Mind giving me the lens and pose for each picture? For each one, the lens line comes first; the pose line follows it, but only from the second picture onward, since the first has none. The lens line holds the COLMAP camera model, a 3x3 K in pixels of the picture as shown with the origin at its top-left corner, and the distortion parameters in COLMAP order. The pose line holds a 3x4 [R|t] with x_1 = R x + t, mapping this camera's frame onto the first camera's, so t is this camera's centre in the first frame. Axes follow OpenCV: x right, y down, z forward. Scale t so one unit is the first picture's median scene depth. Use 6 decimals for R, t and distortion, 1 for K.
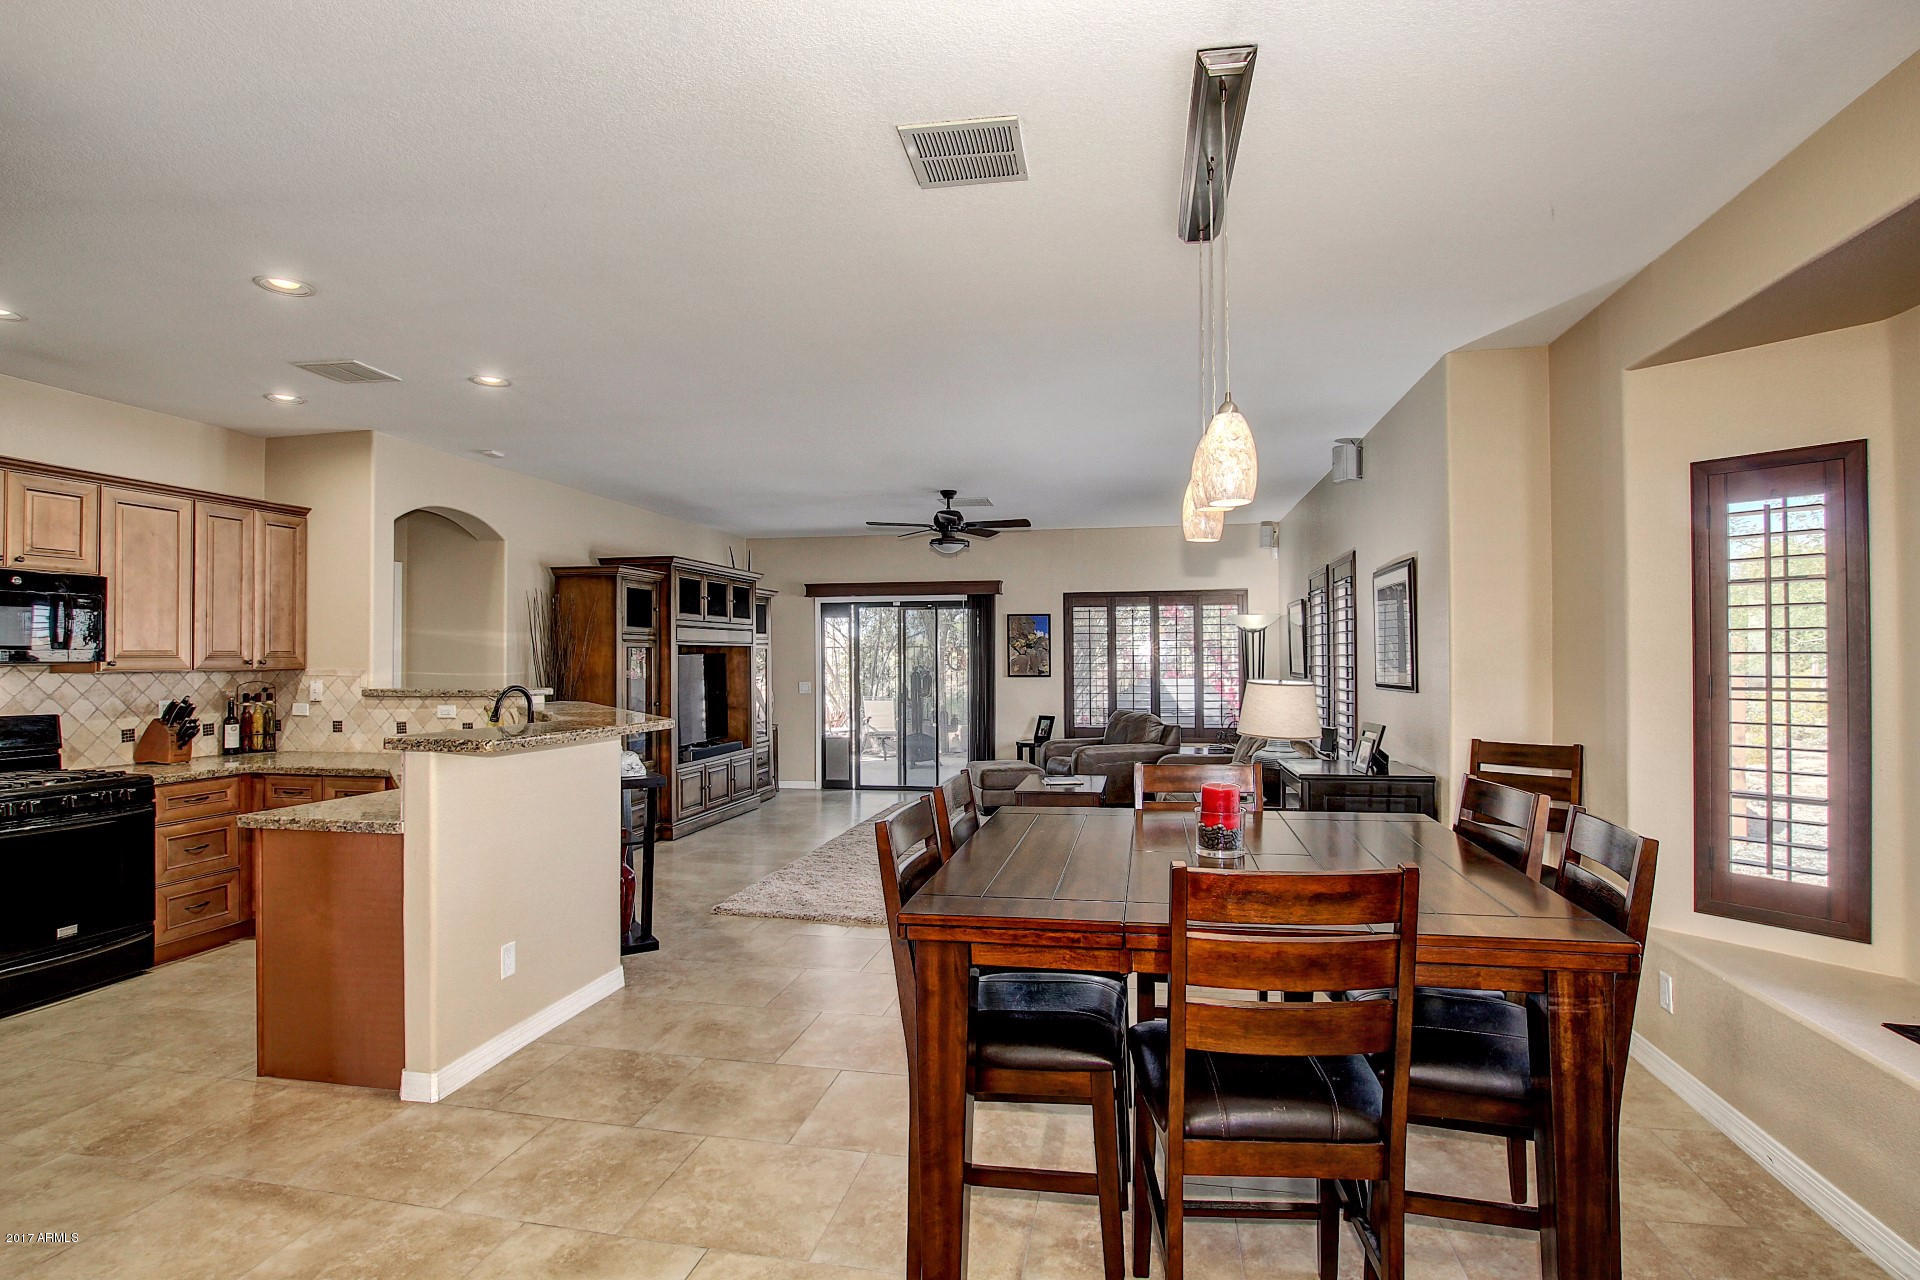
lens RADIAL K [[907.3, 0, 935.5], [0, 907.3, 639.2], [0, 0, 1]] dist [-0.034145, 0.003417]
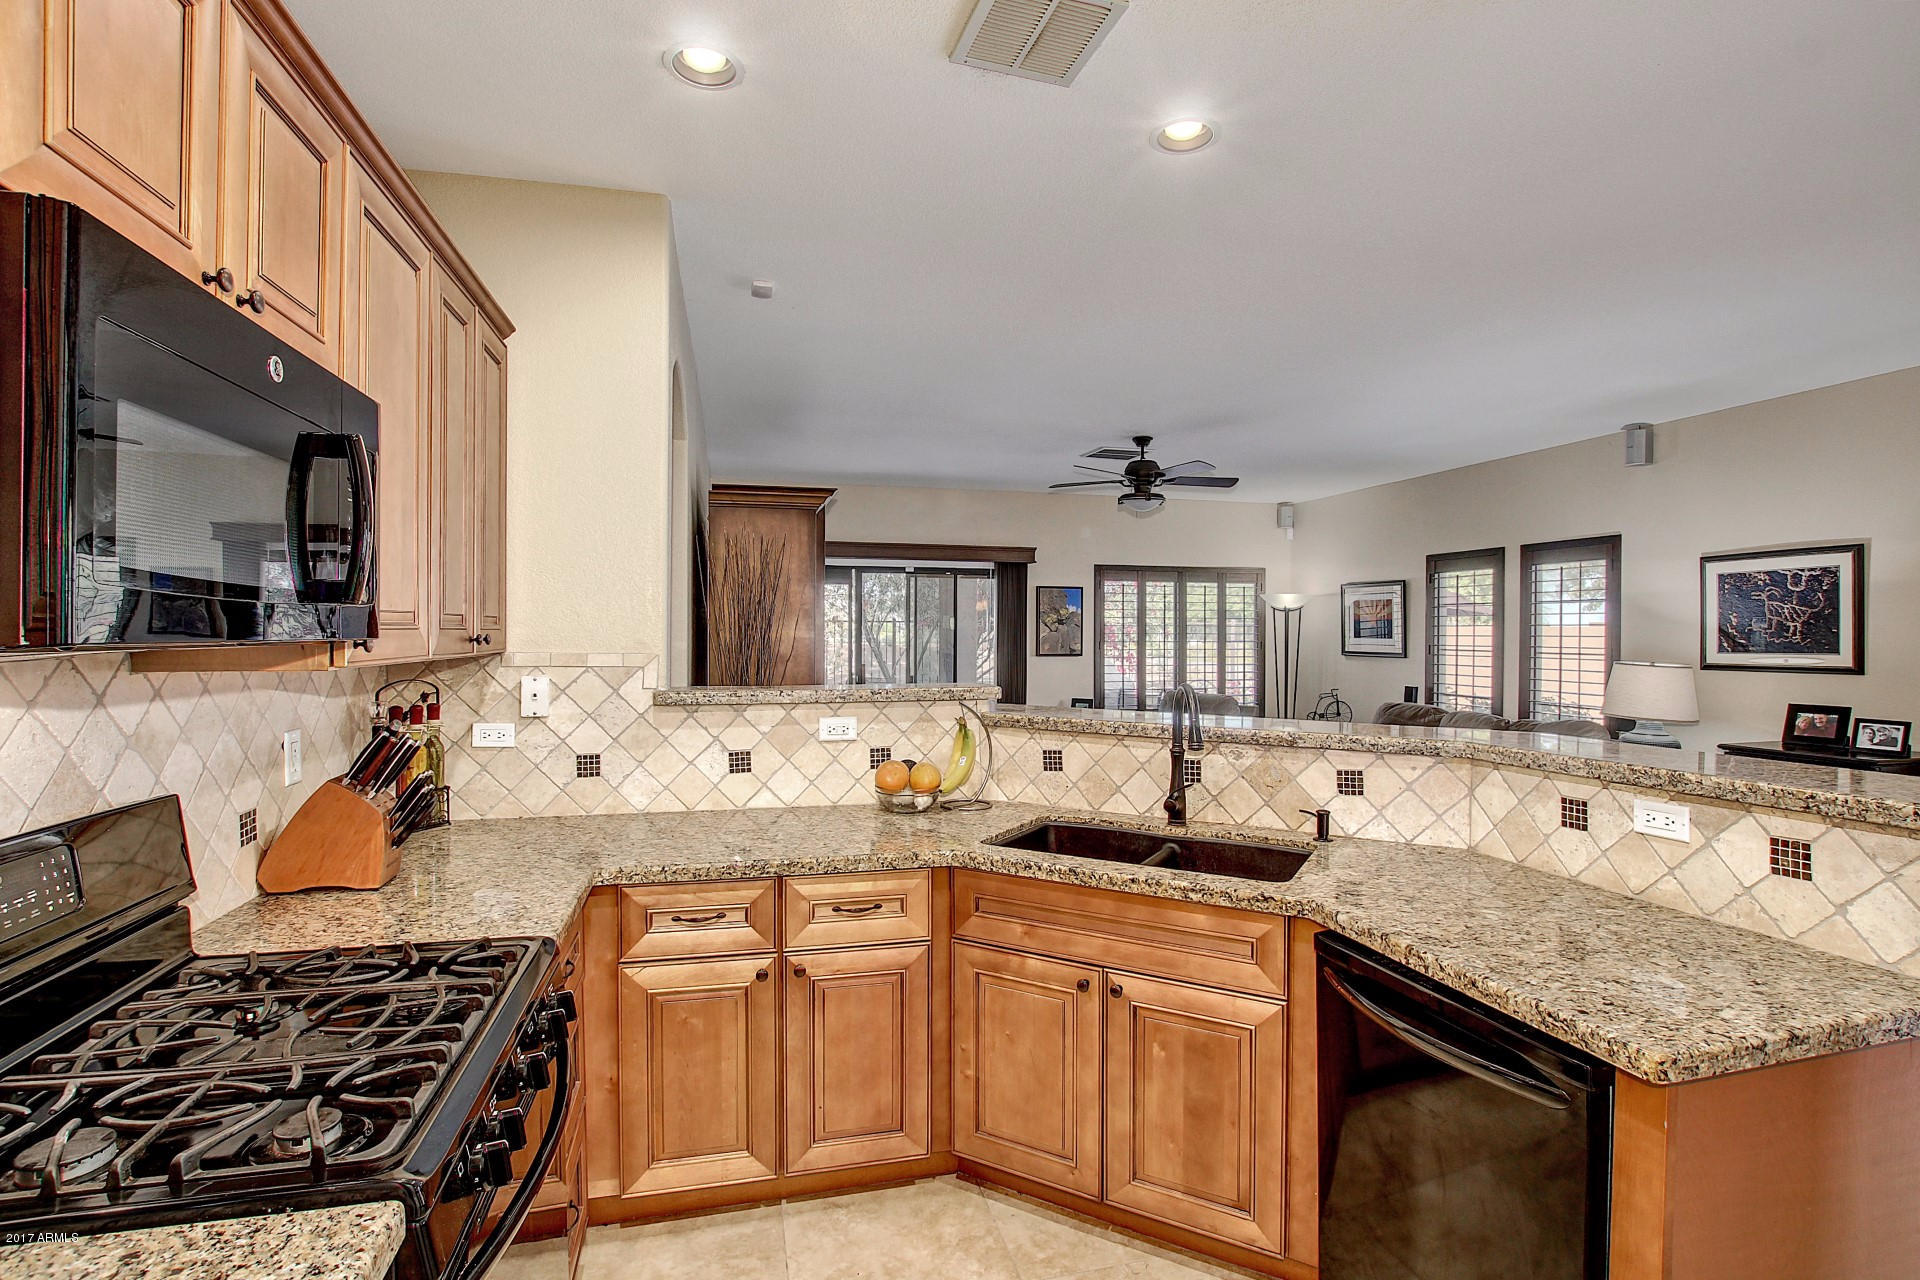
lens RADIAL K [[907.3, 0, 945.6], [0, 907.3, 625.8], [0, 0, 1]] dist [-0.034145, 0.003417]
pose [[0.902341, 0.010901, 0.430884, -0.507638], [-0.015839, 0.999844, 0.007875, 0.007914], [-0.430731, -0.013931, 0.902373, 0.323578]]
